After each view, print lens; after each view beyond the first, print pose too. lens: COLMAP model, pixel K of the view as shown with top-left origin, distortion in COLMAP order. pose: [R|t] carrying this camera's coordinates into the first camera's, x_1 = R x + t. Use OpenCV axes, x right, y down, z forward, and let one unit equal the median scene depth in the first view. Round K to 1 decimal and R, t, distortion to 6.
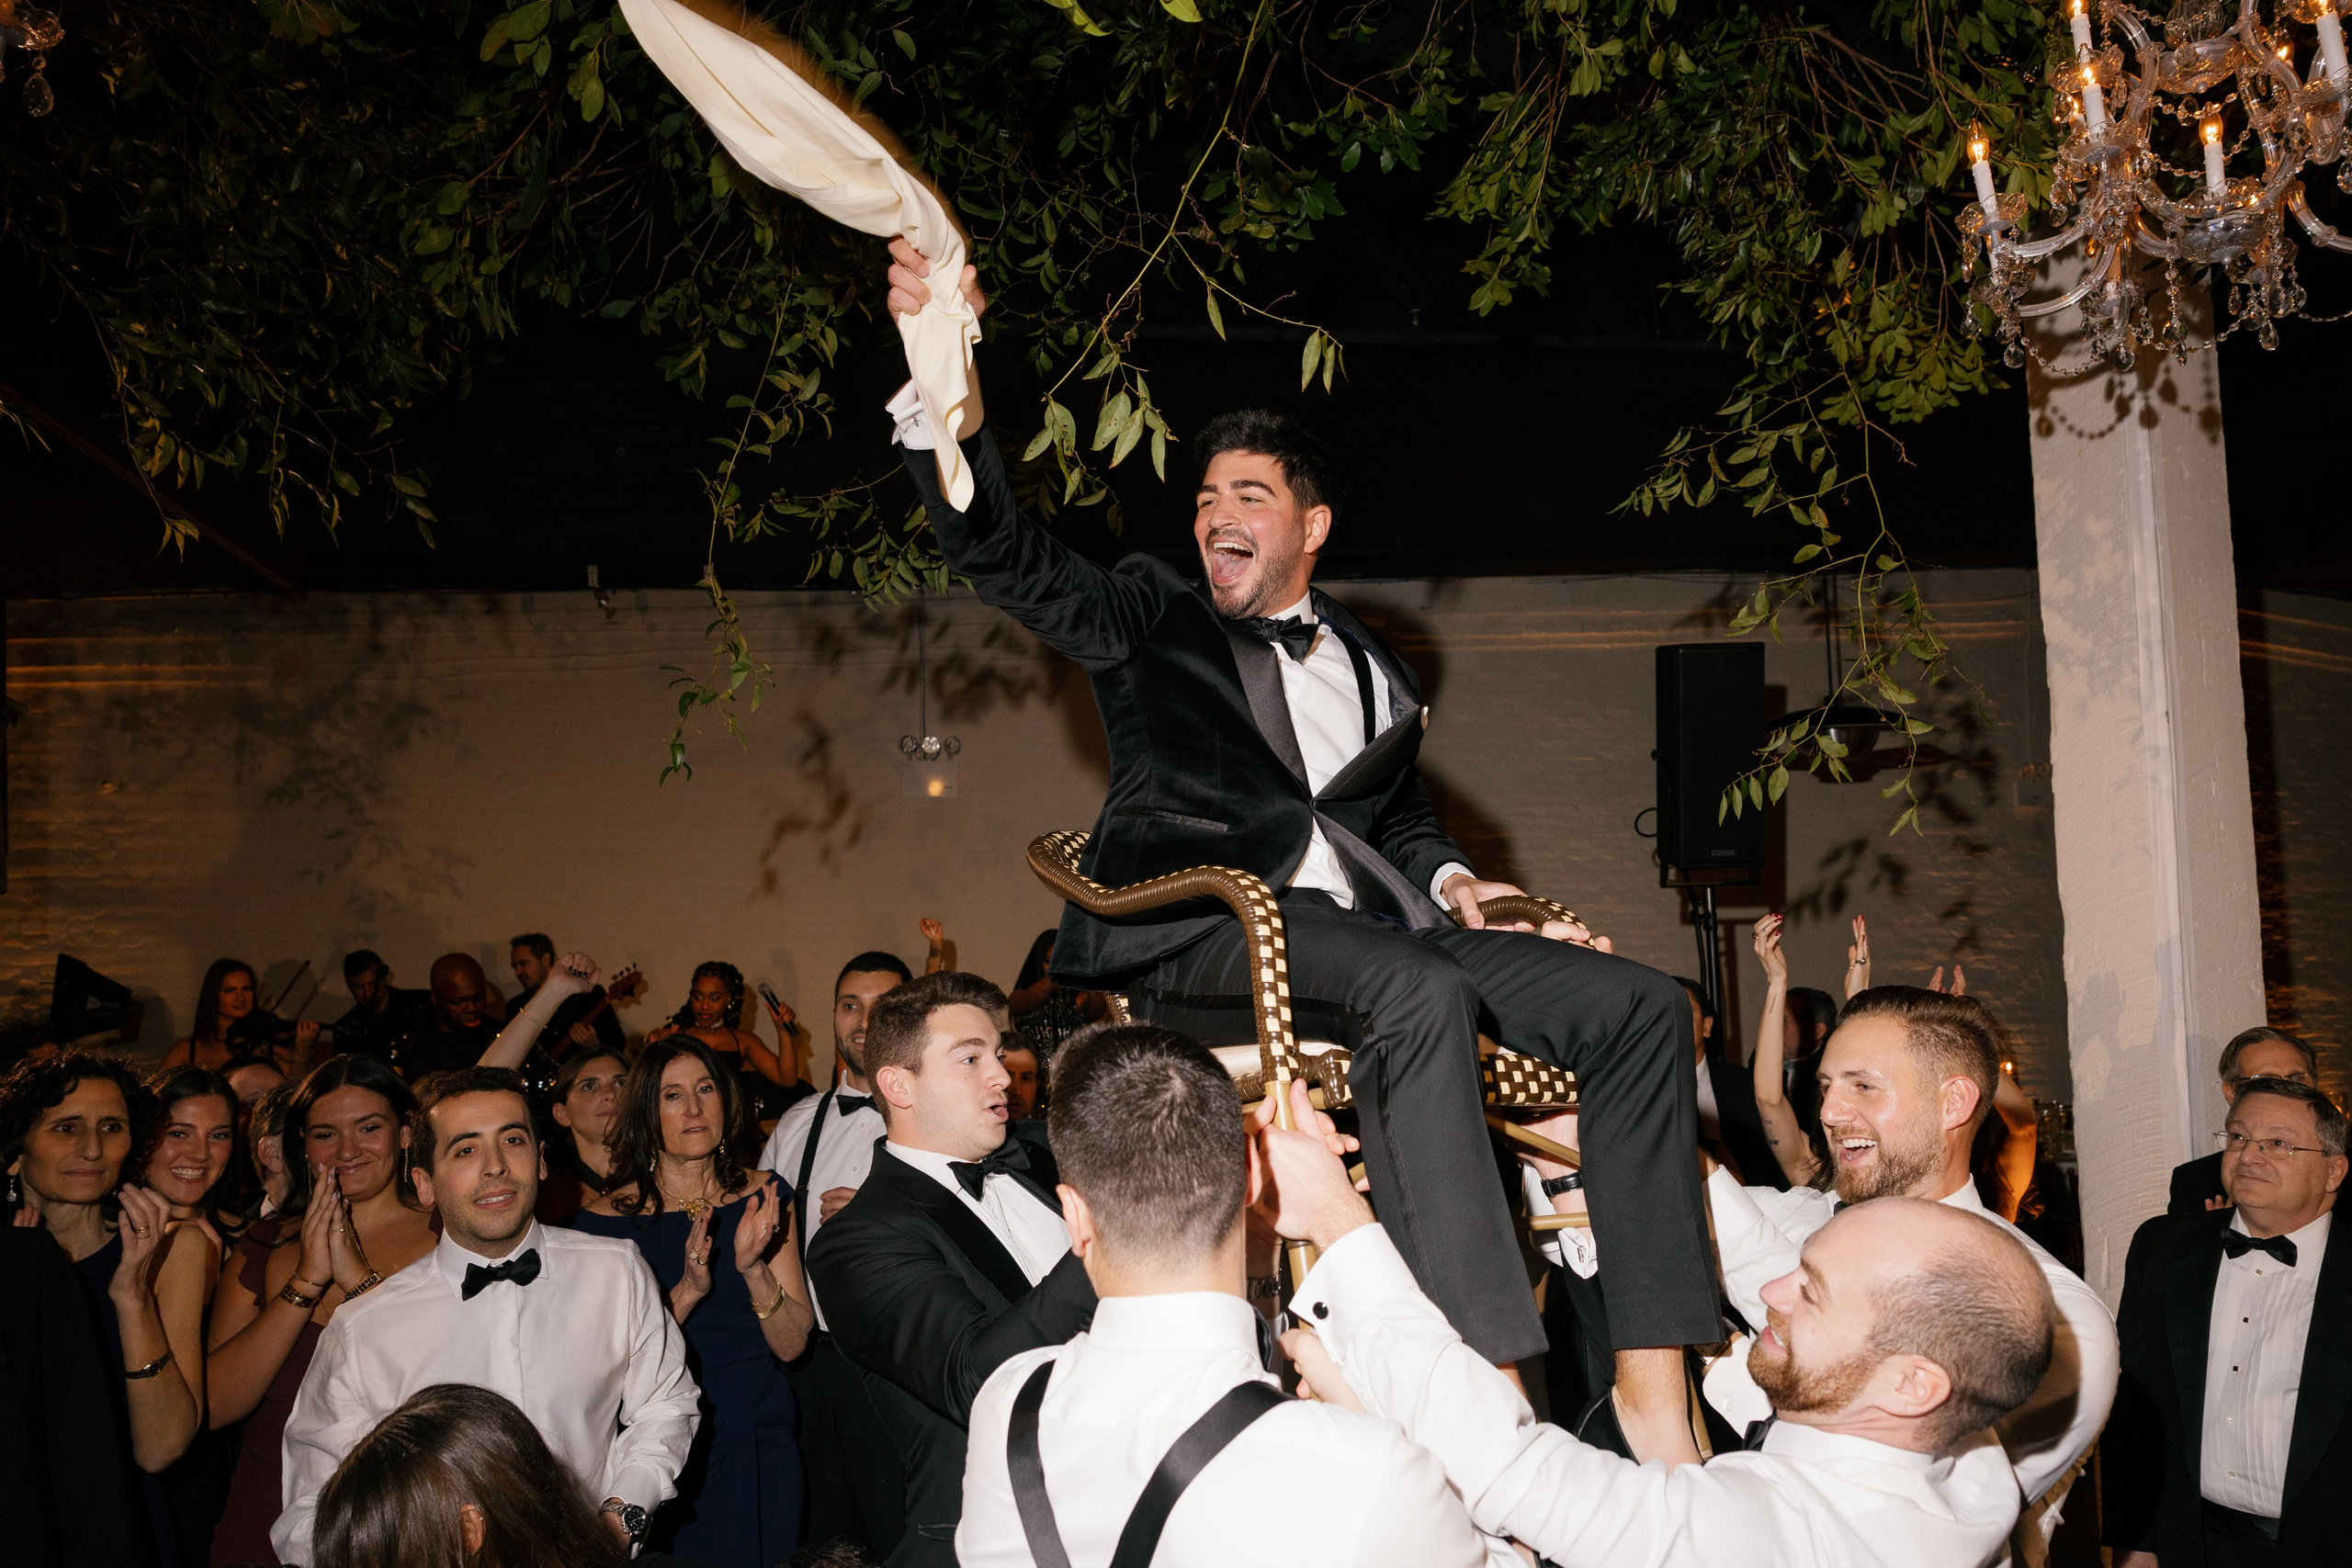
lens RADIAL K [[1590.4, 0, 1187.0], [0, 1590.4, 791.6], [0, 0, 1]] dist [-0.006081, 0.008866]
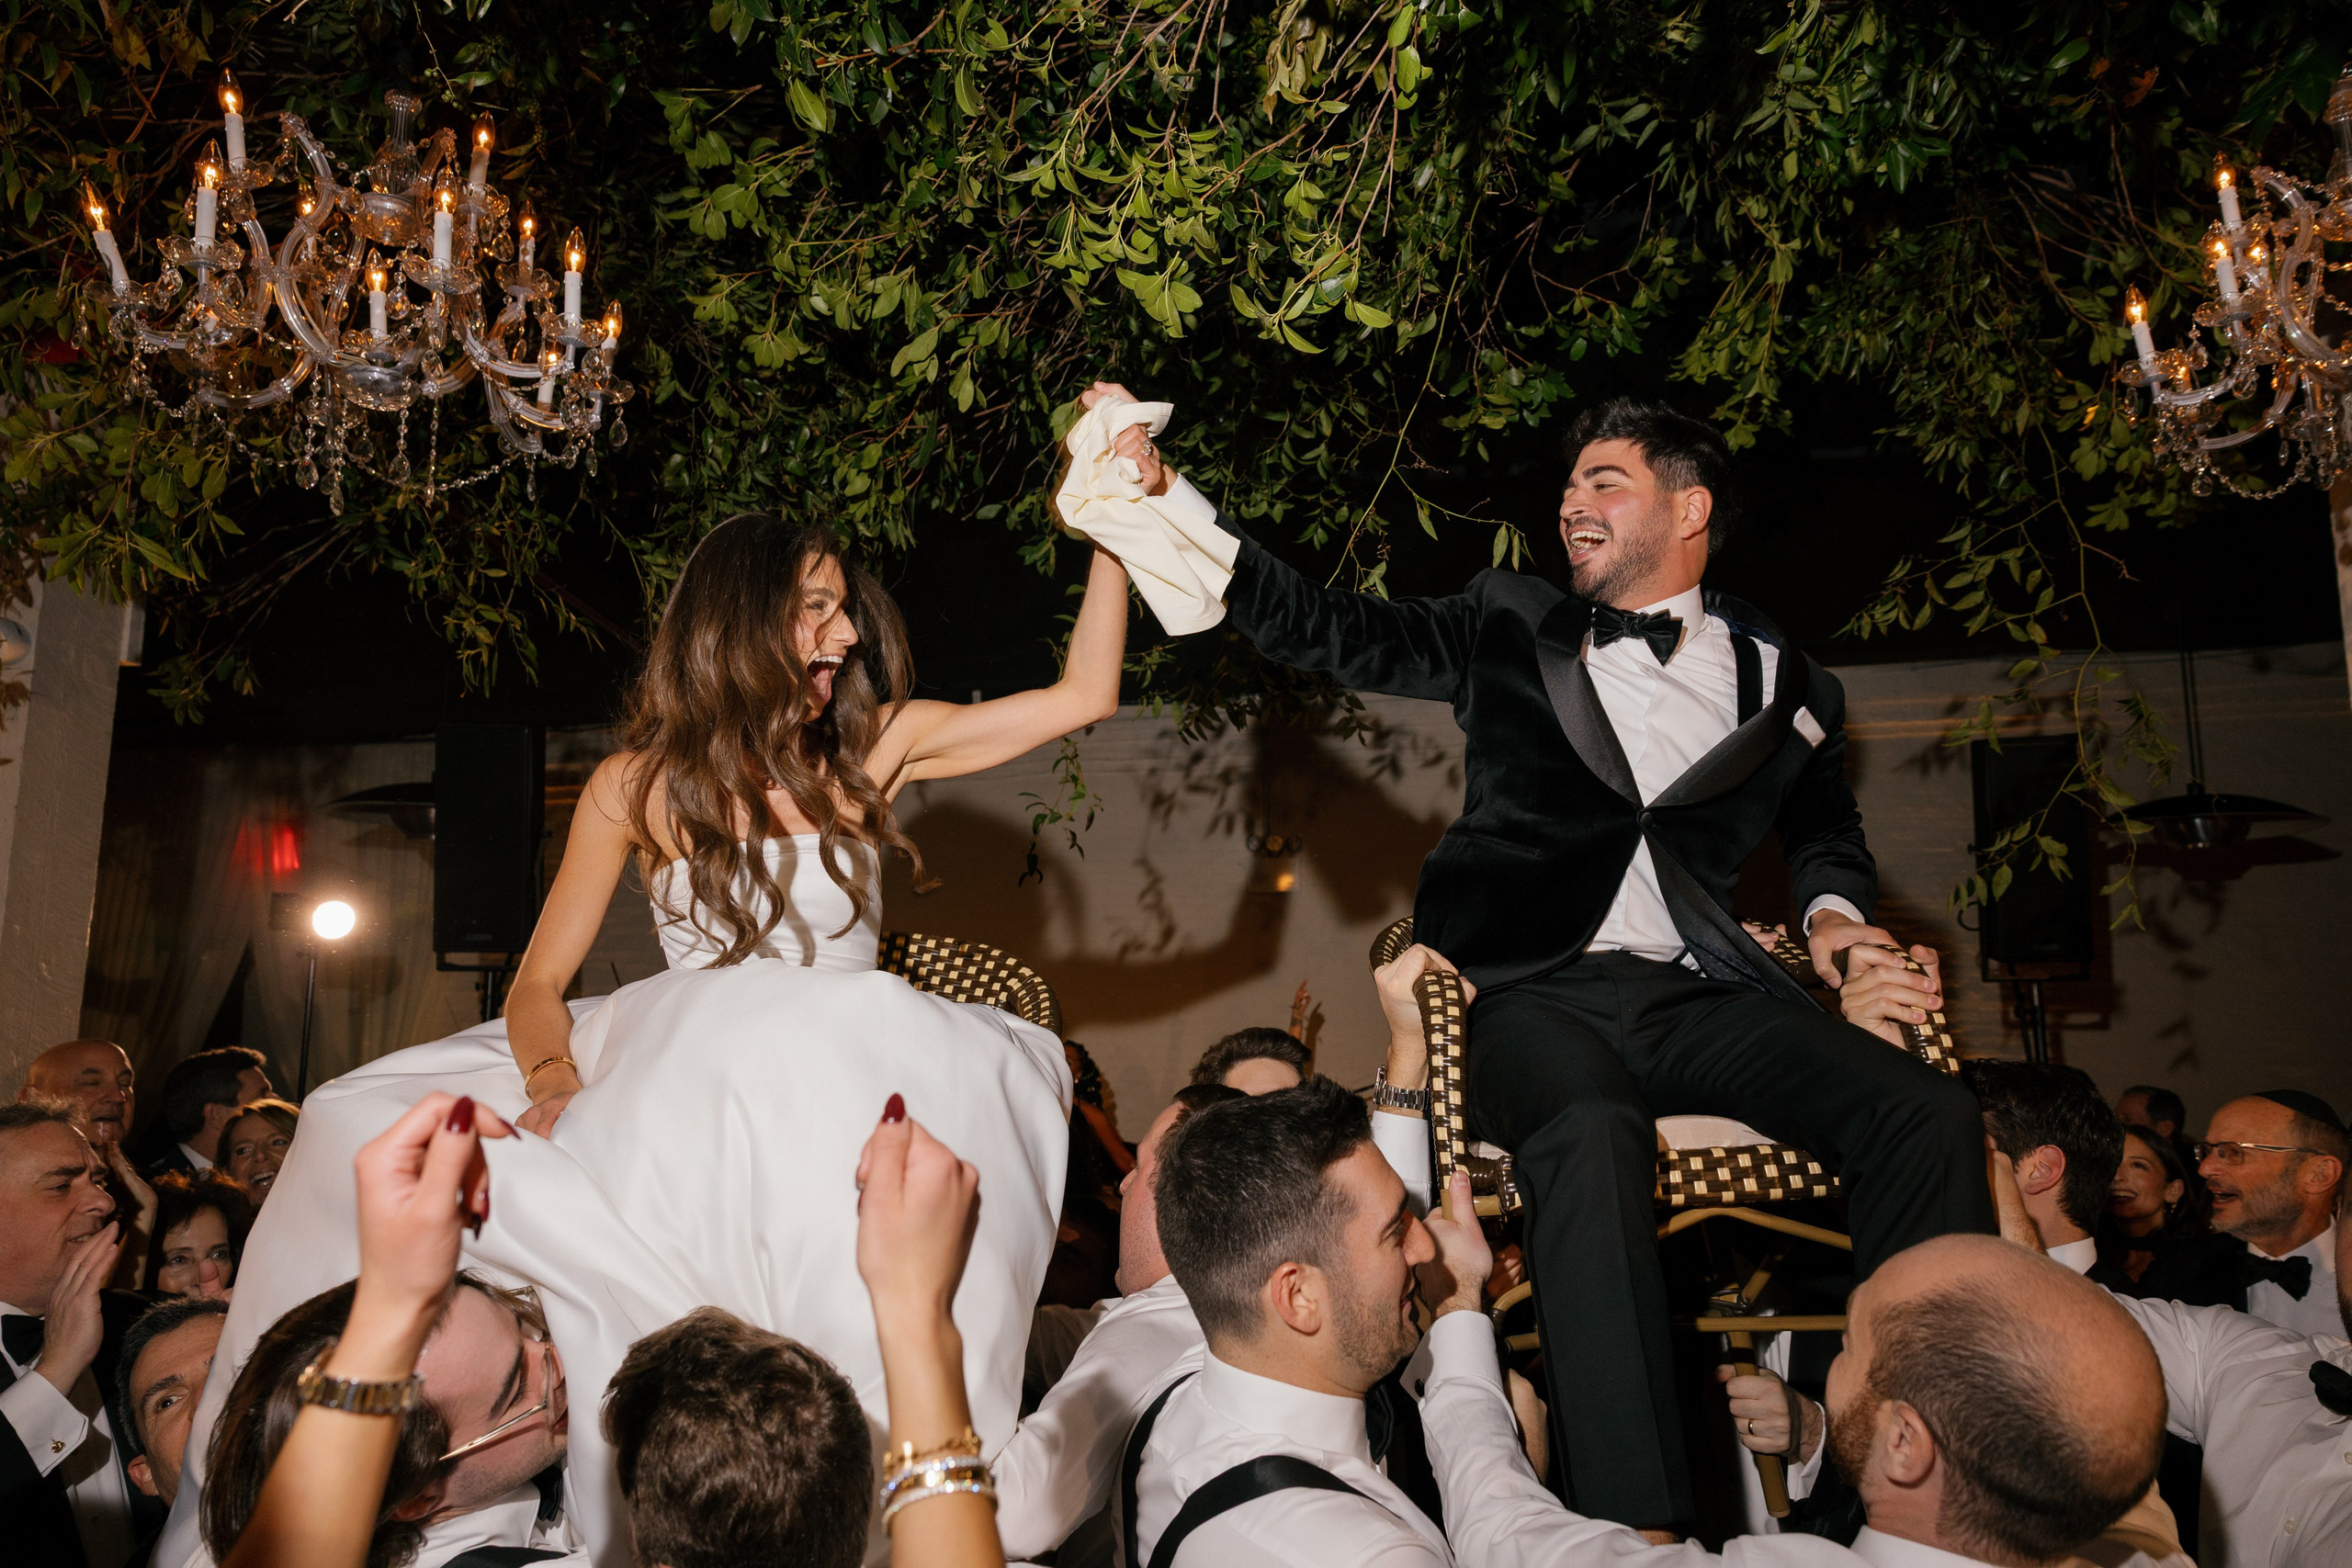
lens RADIAL K [[1542.2, 0, 1167.0], [0, 1542.2, 800.4], [0, 0, 1]] dist [-0.003627, 0.002802]
pose [[0.972083, -0.018311, -0.233923, 0.064978], [0.005558, 0.998467, -0.055064, -0.004461], [0.234572, 0.052226, 0.970695, -0.153583]]
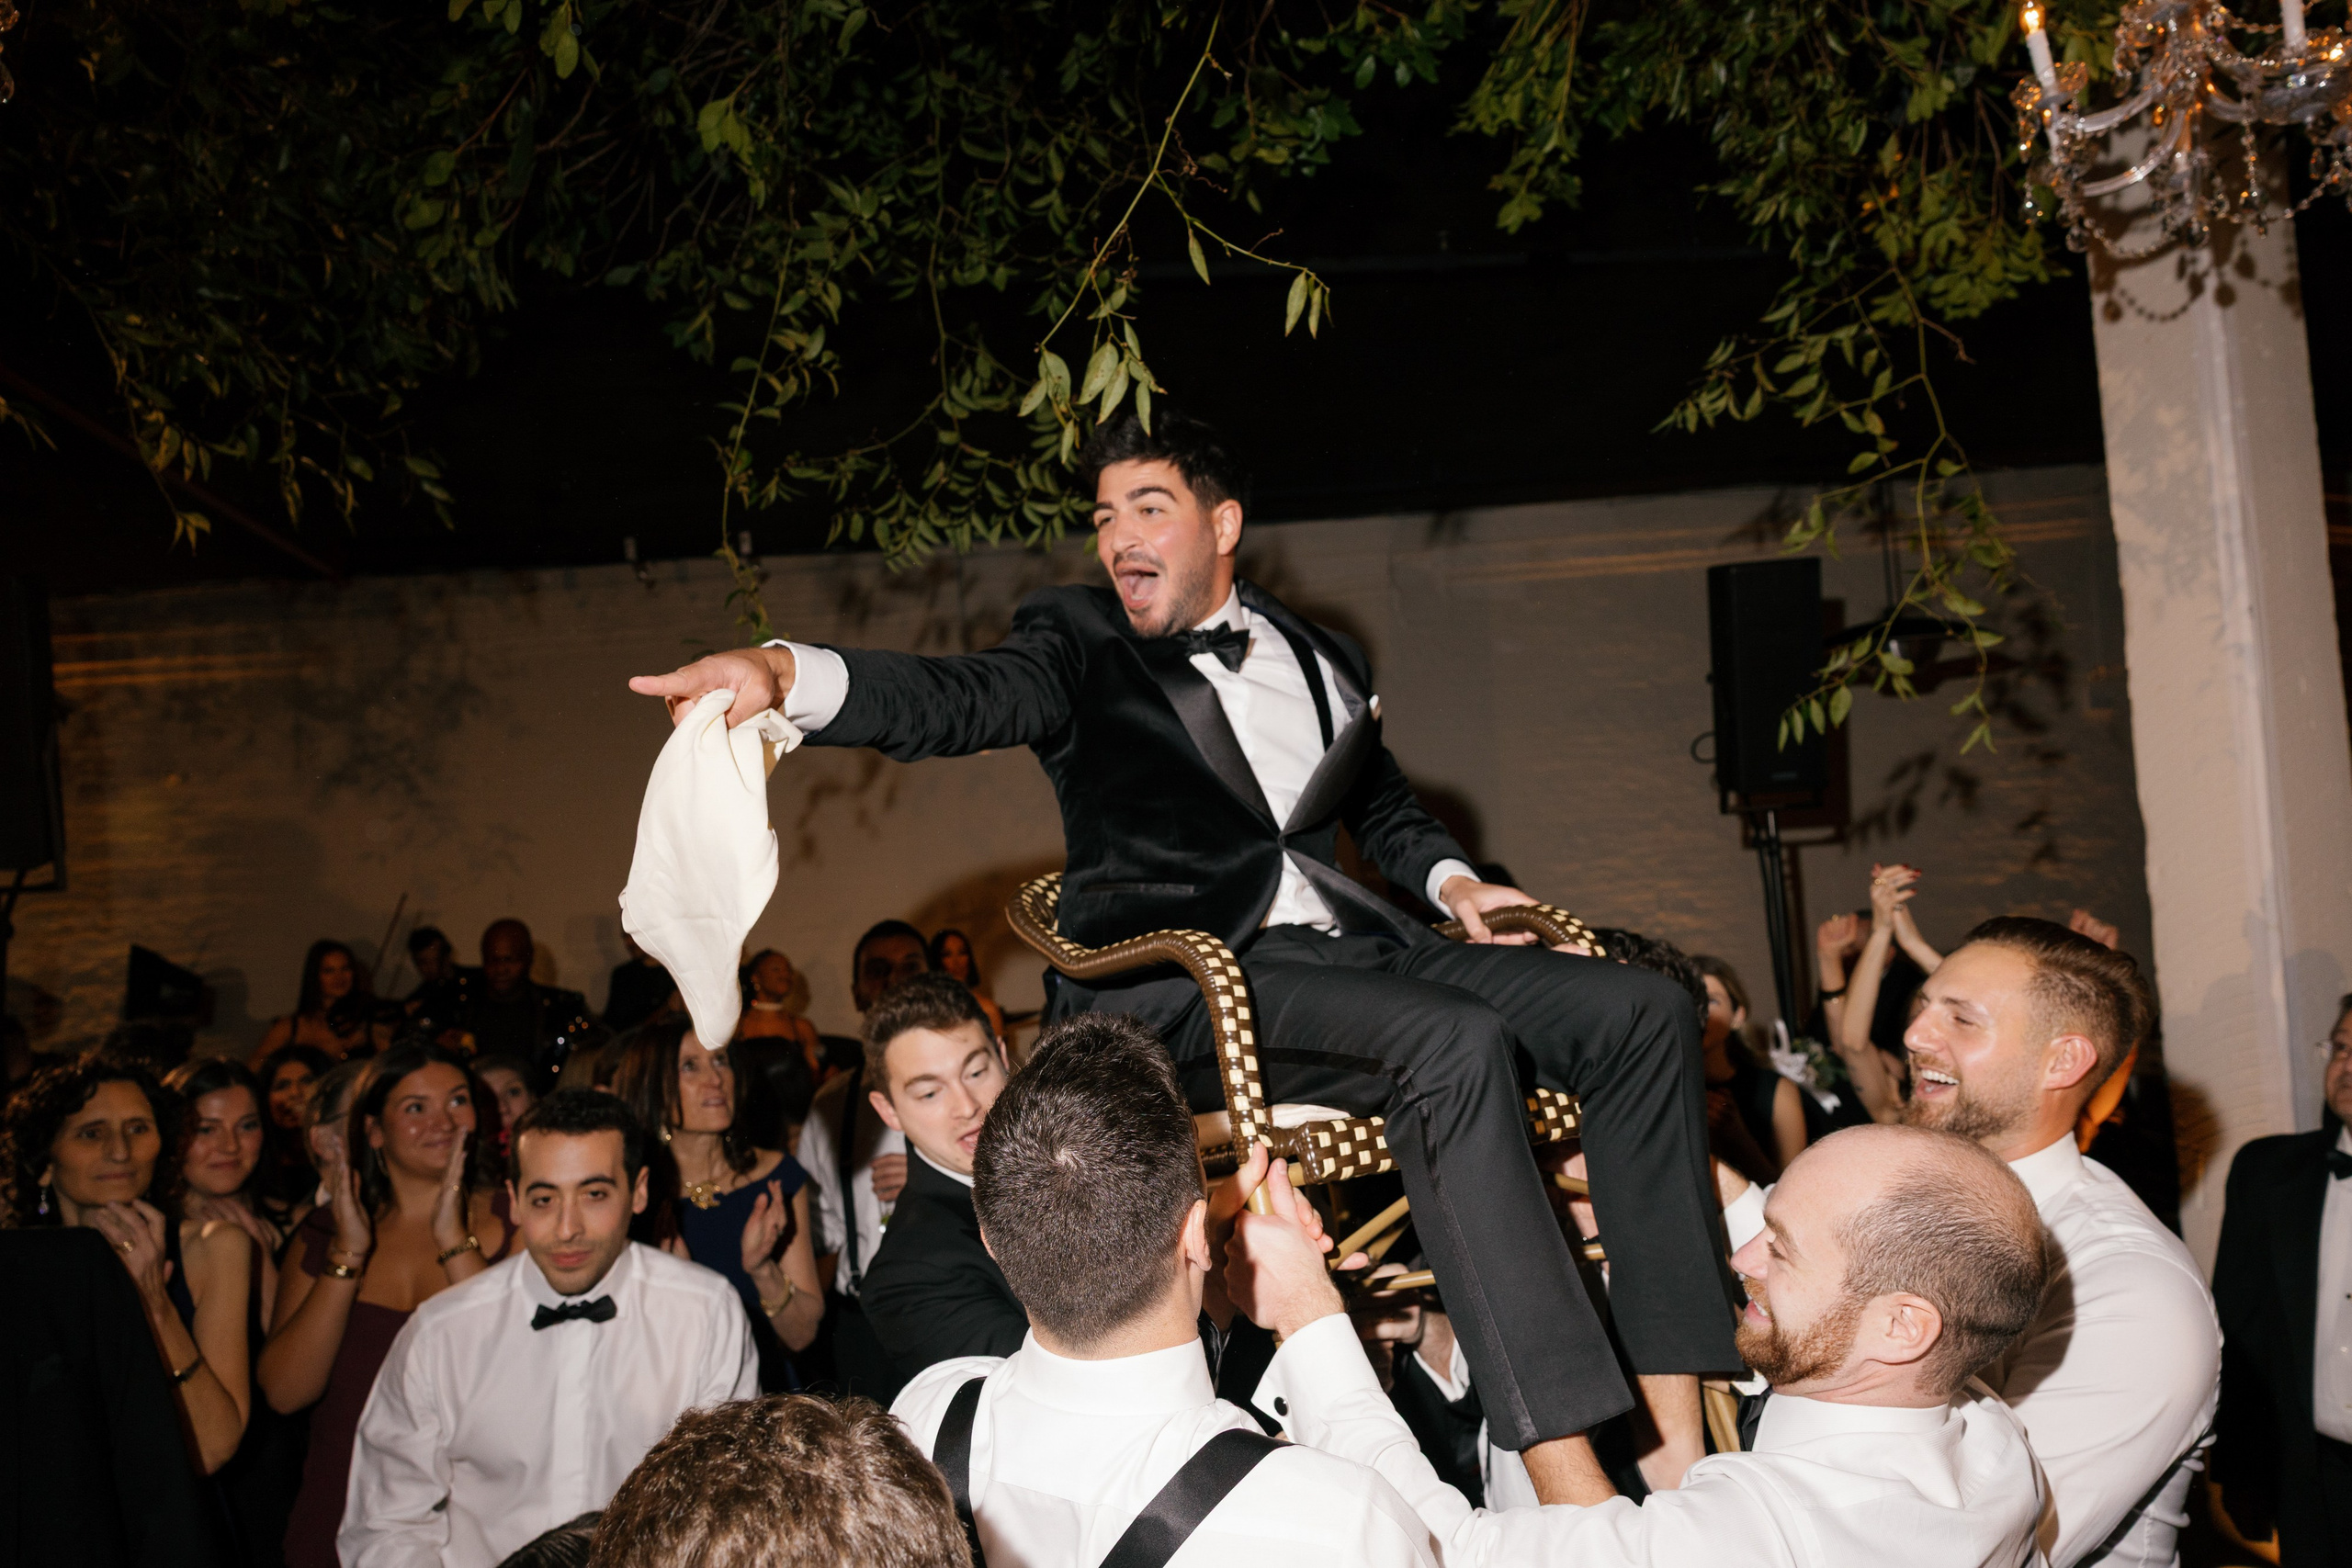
lens RADIAL K [[1589.2, 0, 1179.9], [0, 1589.2, 777.0], [0, 0, 1]] dist [0.031654, -0.038172]
pose [[0.998287, -0.045082, -0.037281, 0.008053], [0.046022, 0.998633, 0.024769, -0.003457], [0.036113, -0.026442, 0.998998, 0.020637]]
